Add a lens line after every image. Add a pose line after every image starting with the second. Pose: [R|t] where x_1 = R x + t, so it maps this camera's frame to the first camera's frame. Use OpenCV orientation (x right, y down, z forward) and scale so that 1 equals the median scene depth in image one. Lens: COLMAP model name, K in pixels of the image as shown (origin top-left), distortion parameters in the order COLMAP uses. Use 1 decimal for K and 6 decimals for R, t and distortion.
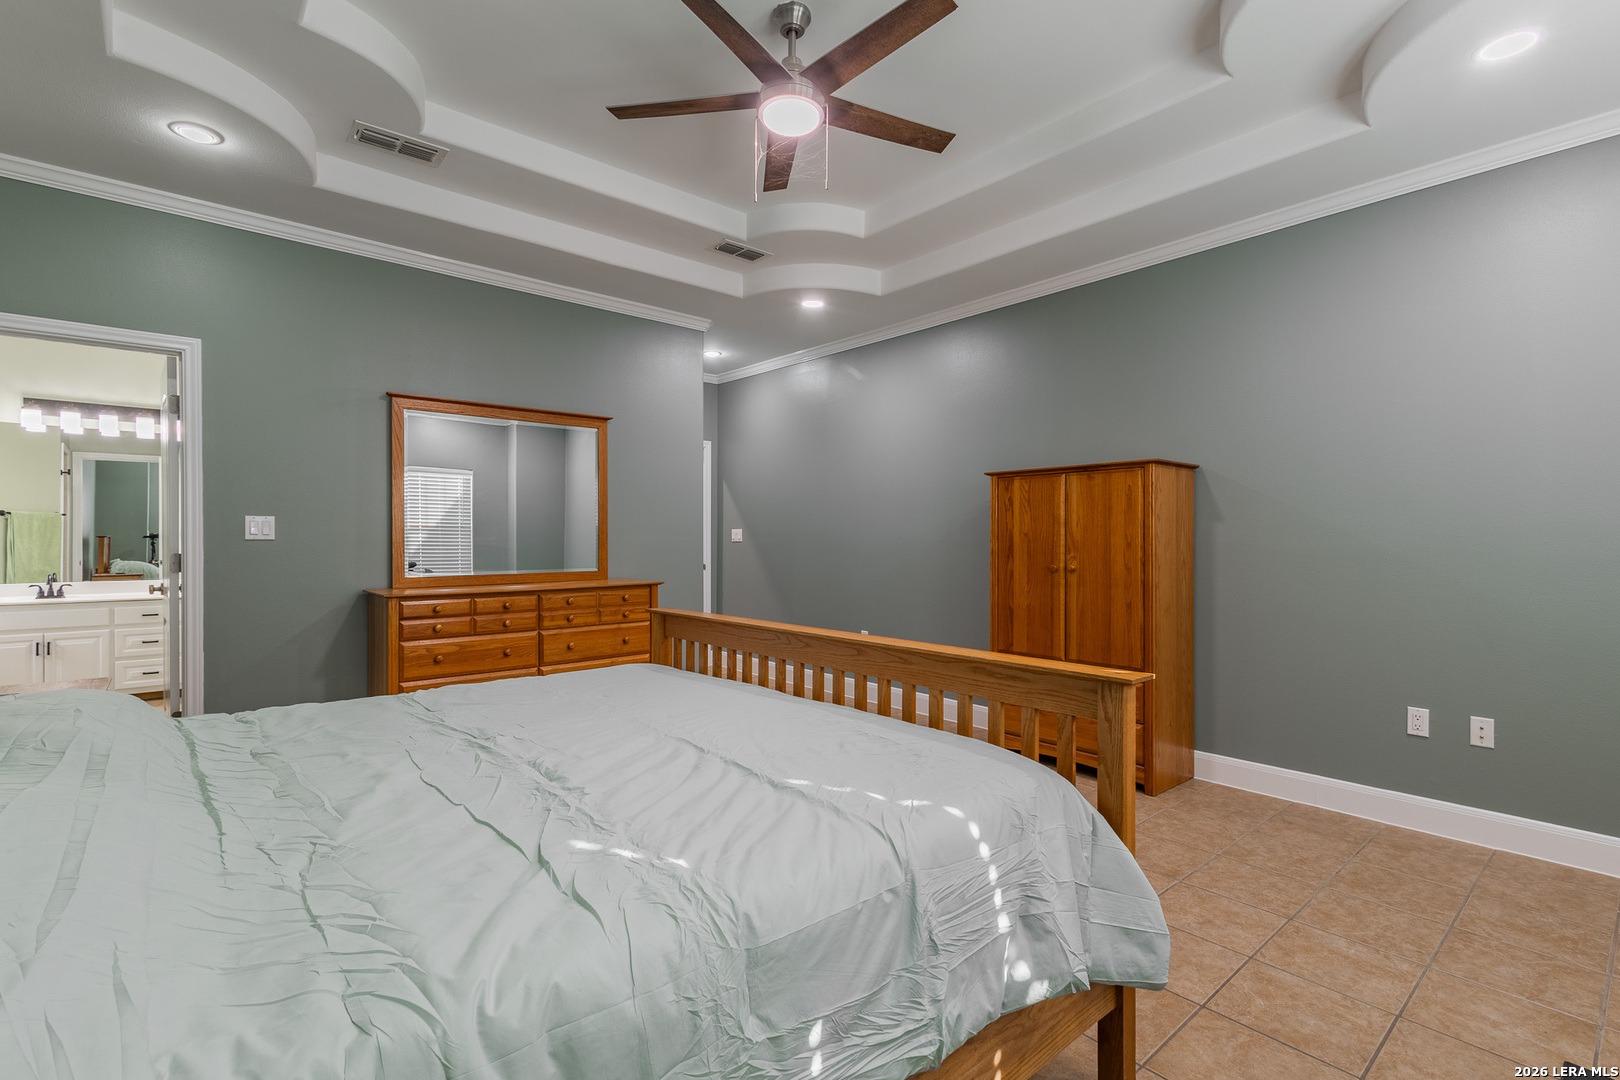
lens RADIAL K [[743.7, 0, 810.0], [0, 743.7, 540.0], [0, 0, 1]] dist [0.009583, -0.000353]
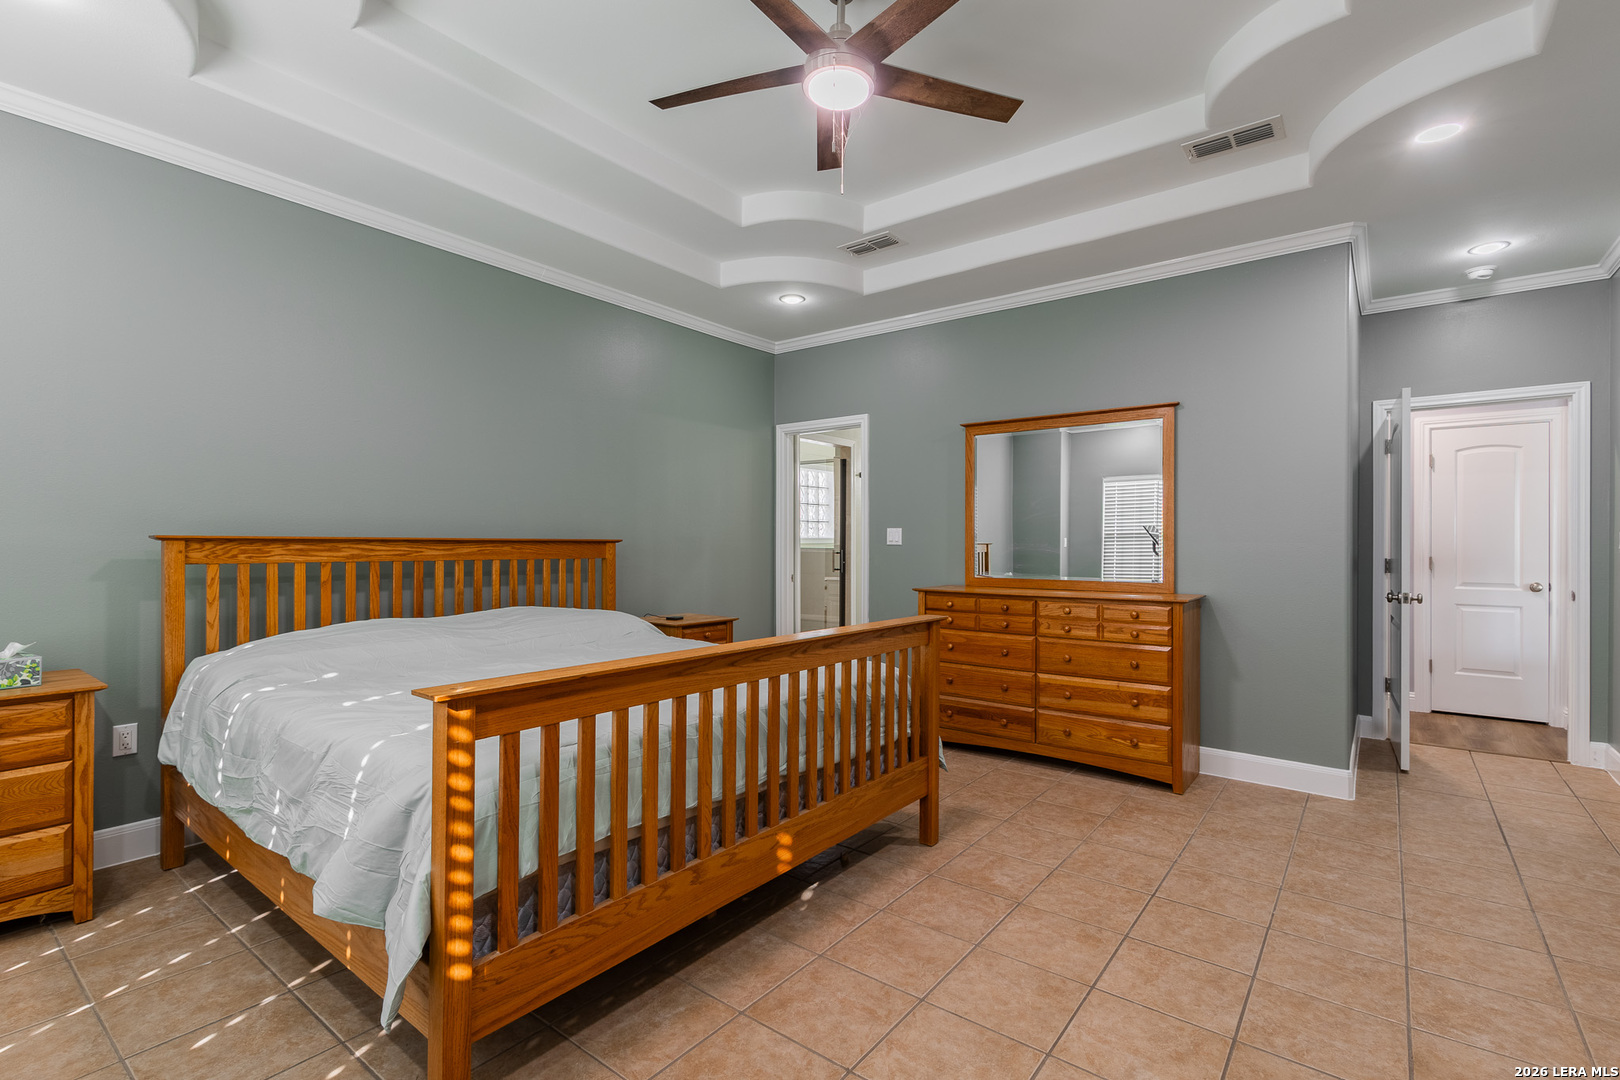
lens RADIAL K [[743.7, 0, 810.0], [0, 743.7, 540.0], [0, 0, 1]] dist [0.009583, -0.000353]
pose [[0.197682, -0.004018, -0.980258, 0.573301], [-0.006605, 0.999963, -0.005431, -0.001131], [0.980244, 0.007548, 0.197648, 0.513821]]
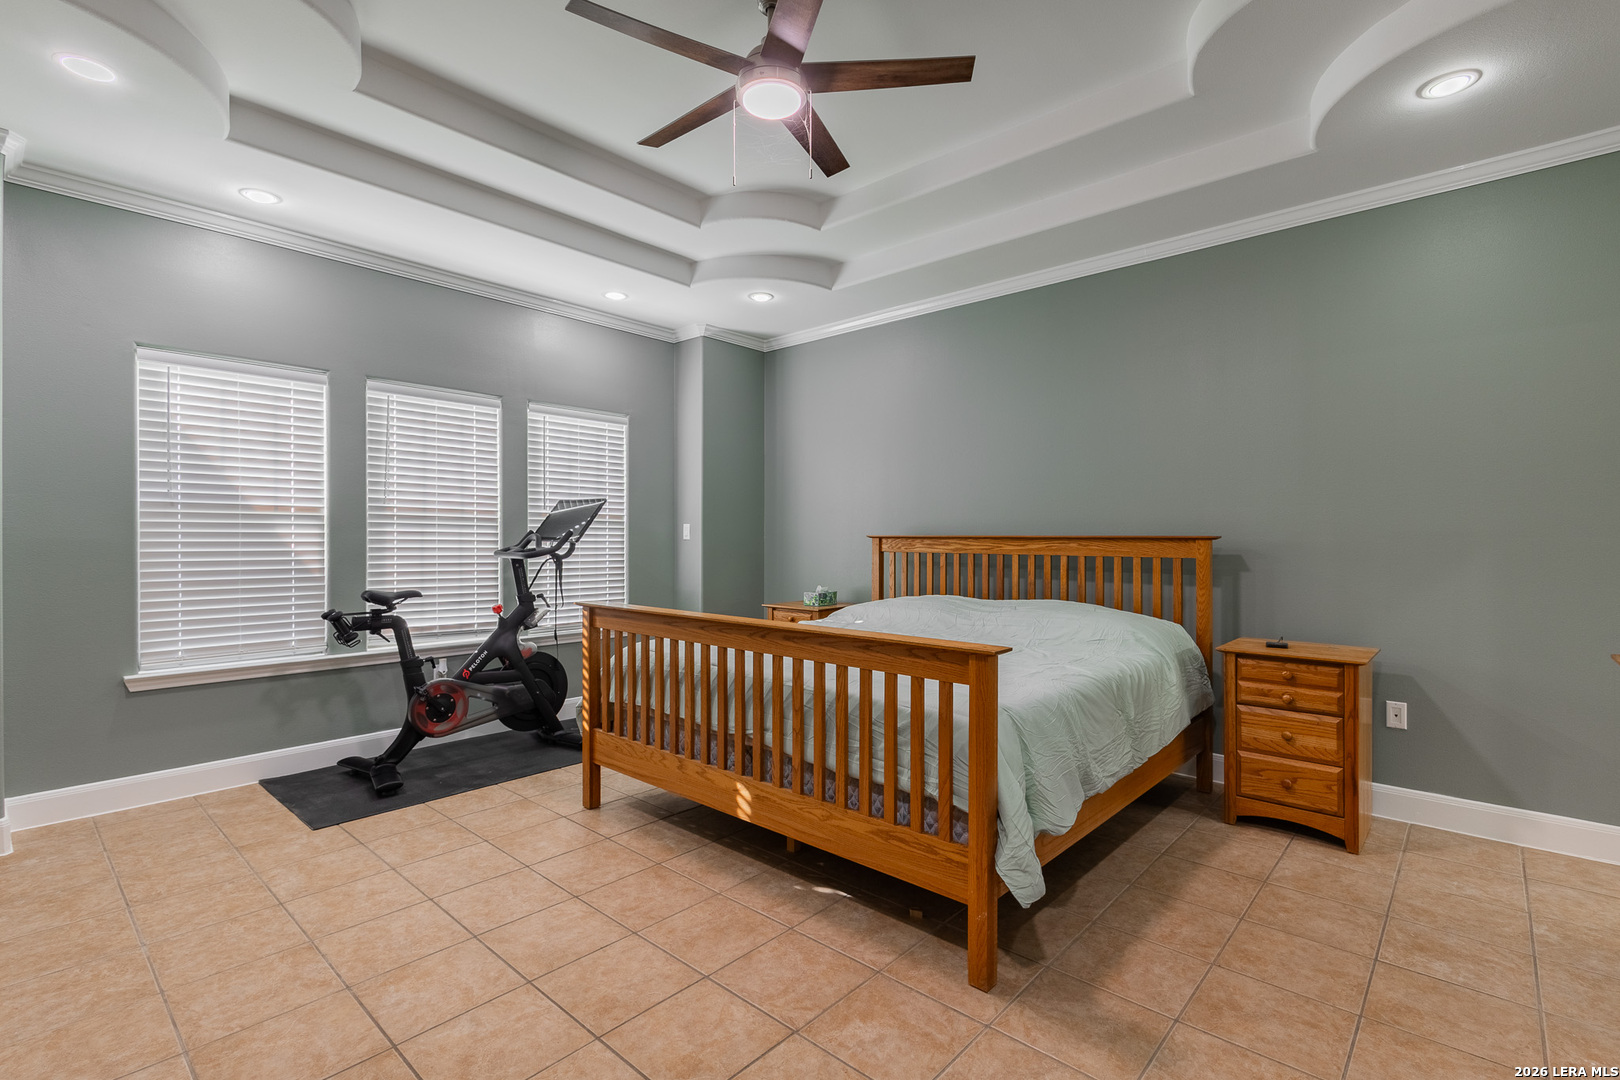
lens RADIAL K [[743.7, 0, 810.0], [0, 743.7, 540.0], [0, 0, 1]] dist [0.009583, -0.000353]
pose [[-0.992686, -0.003911, -0.120661, 0.024803], [-0.004785, 0.999964, 0.006956, -0.005206], [0.120630, 0.007482, -0.992669, 1.287230]]
